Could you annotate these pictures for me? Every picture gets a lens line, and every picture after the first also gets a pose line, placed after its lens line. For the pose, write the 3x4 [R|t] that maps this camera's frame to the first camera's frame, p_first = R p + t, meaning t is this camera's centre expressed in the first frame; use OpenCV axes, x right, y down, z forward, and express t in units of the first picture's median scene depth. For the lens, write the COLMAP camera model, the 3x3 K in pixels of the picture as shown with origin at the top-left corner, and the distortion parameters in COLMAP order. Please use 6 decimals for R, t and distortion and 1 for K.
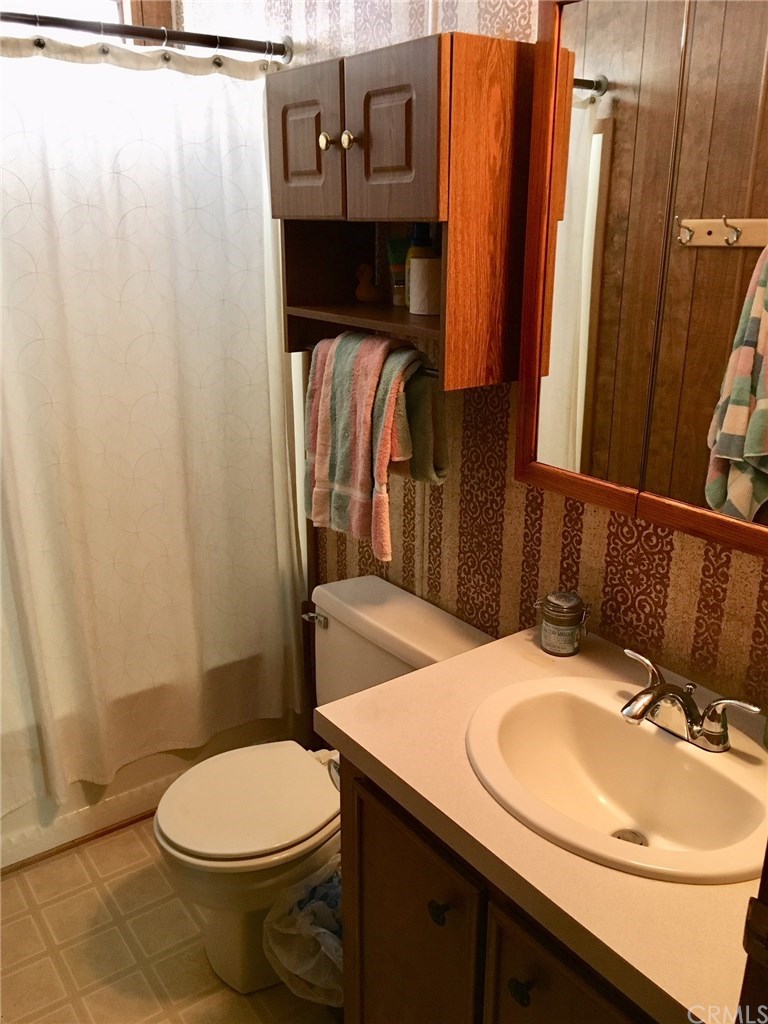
lens RADIAL K [[848.5, 0, 384.0], [0, 848.5, 512.0], [0, 0, 1]] dist [-0.011184, -0.001056]
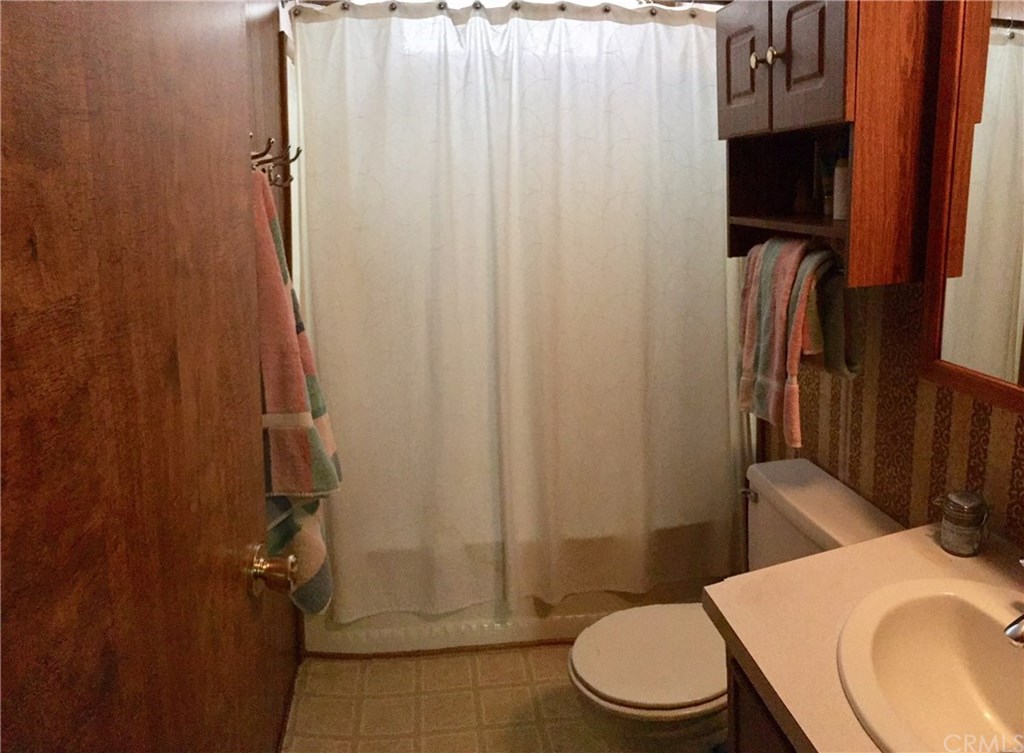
lens RADIAL K [[887.4, 0, 512.1], [0, 887.4, 363.2], [0, 0, 1]] dist [0.019064, -0.057536]
pose [[0.973381, 0.046677, -0.224388, -0.100190], [-0.054152, 0.998160, -0.027273, 0.001512], [0.222702, 0.038698, 0.974118, -0.177413]]
